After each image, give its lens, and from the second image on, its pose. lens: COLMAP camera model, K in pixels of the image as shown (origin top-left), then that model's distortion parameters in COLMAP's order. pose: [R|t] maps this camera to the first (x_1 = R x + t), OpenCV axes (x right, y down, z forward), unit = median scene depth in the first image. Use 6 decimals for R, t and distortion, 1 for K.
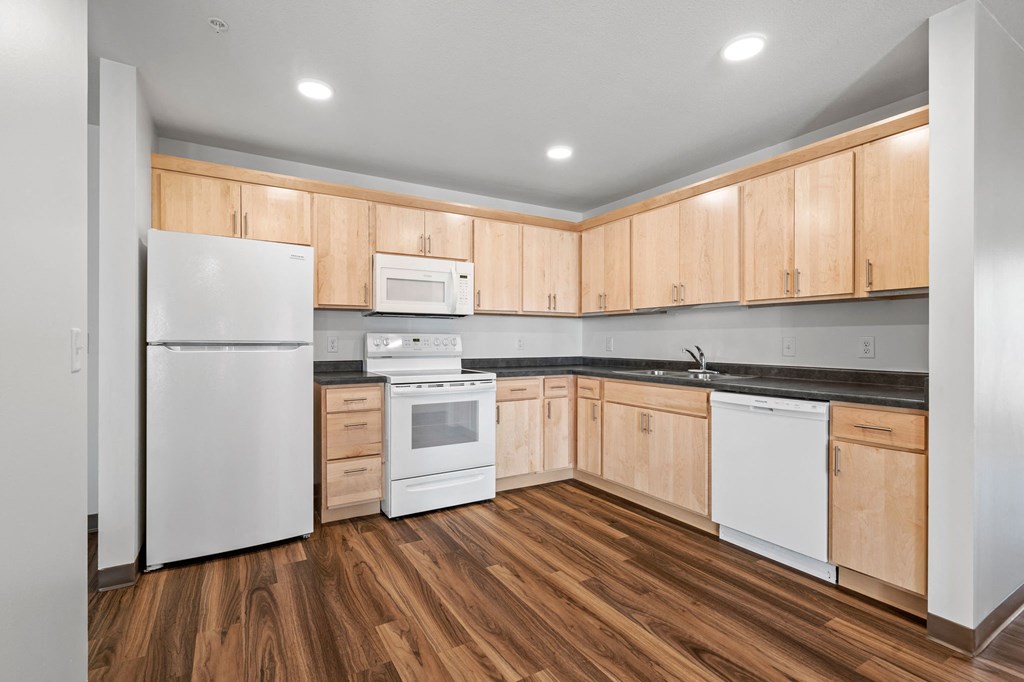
lens RADIAL K [[466.7, 0, 510.9], [0, 466.7, 339.8], [0, 0, 1]] dist [-0.012226, 0.000815]
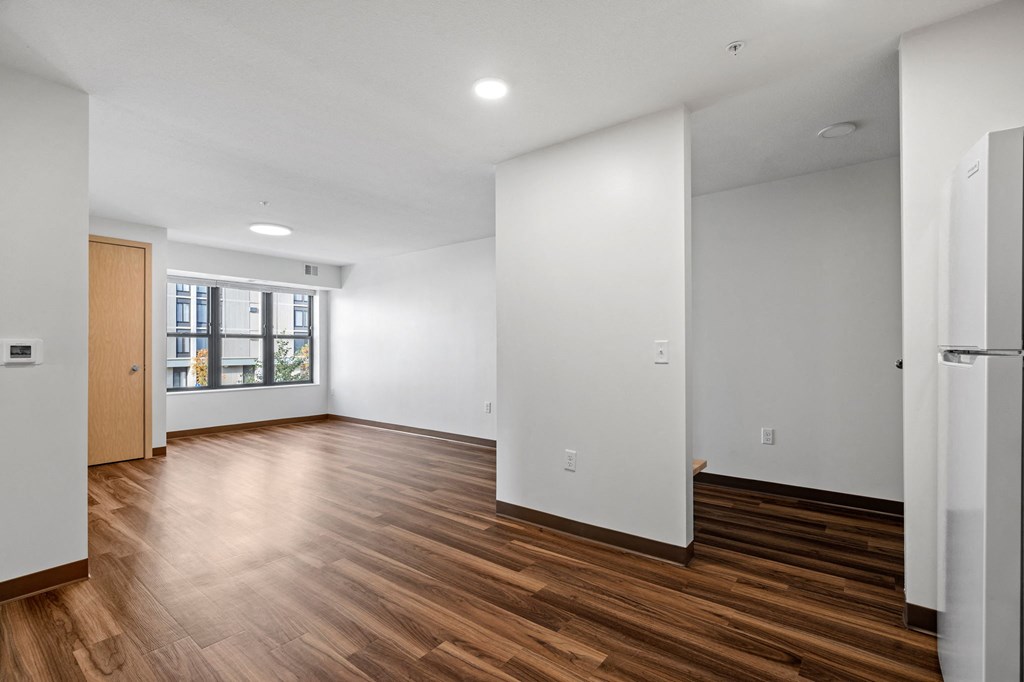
lens RADIAL K [[466.7, 0, 513.4], [0, 466.7, 346.4], [0, 0, 1]] dist [-0.012226, 0.000815]
pose [[-0.935183, -0.004679, -0.354133, 0.126591], [-0.001565, 0.999958, -0.009078, 0.007369], [0.354161, -0.007935, -0.935151, 1.064714]]
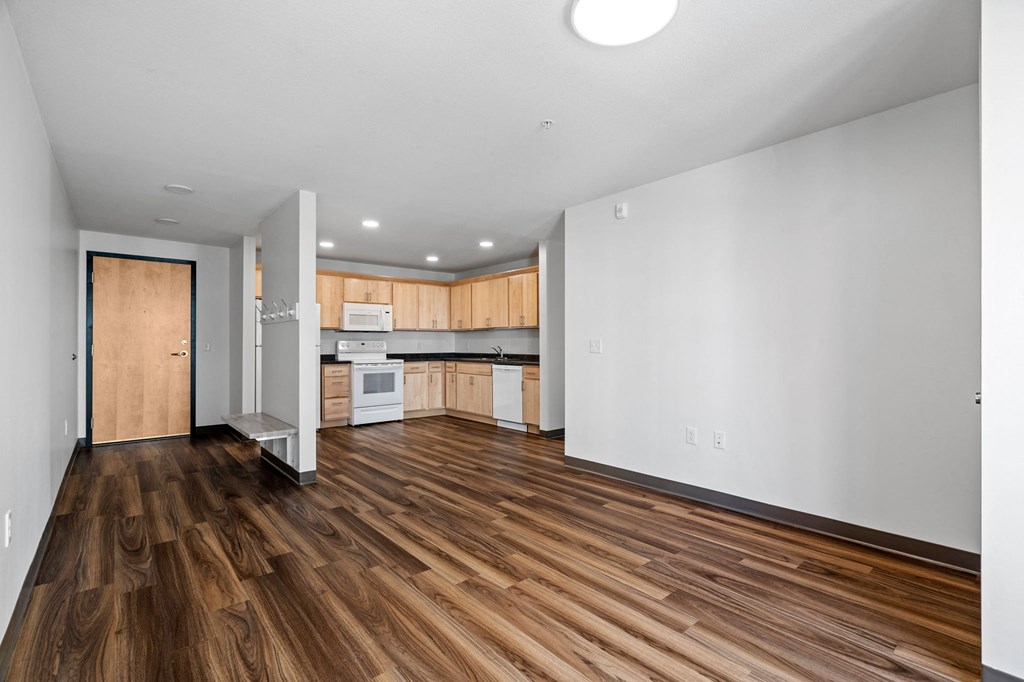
lens RADIAL K [[466.7, 0, 517.0], [0, 466.7, 344.1], [0, 0, 1]] dist [-0.012226, 0.000815]
pose [[0.985406, -0.004070, 0.170169, 0.115533], [0.003629, 0.999989, 0.002902, -0.002594], [-0.170179, -0.002242, 0.985411, -1.169499]]
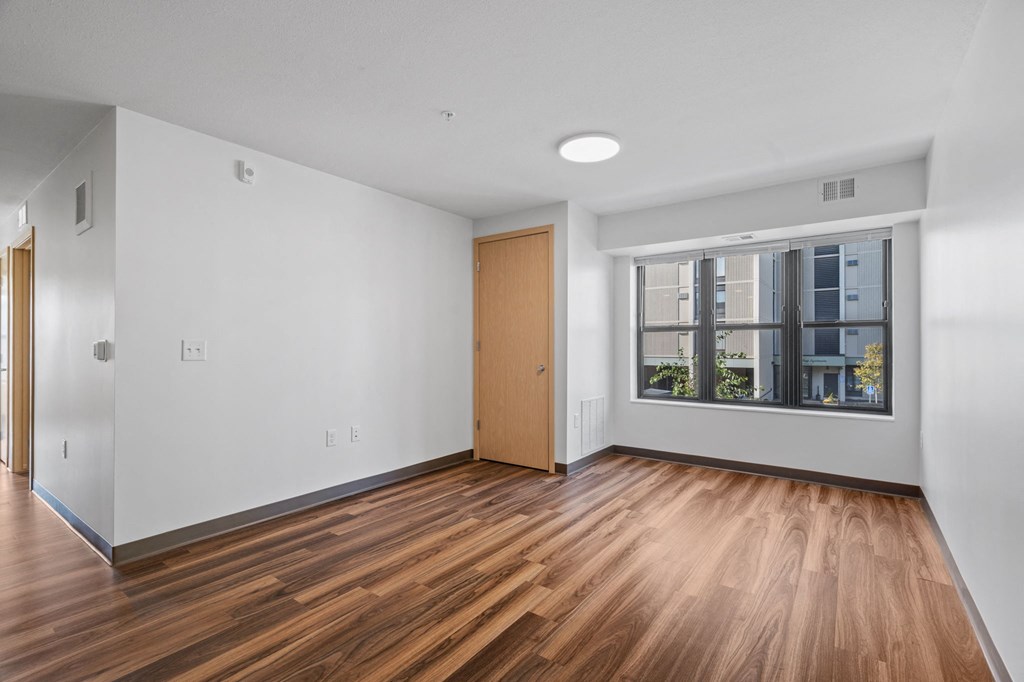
lens RADIAL K [[466.7, 0, 513.0], [0, 466.7, 350.1], [0, 0, 1]] dist [-0.012226, 0.000815]
pose [[-0.387370, -0.008403, 0.921886, -0.462849], [0.002253, 0.999947, 0.010061, -0.000123], [-0.921921, 0.005974, -0.387331, -0.150372]]
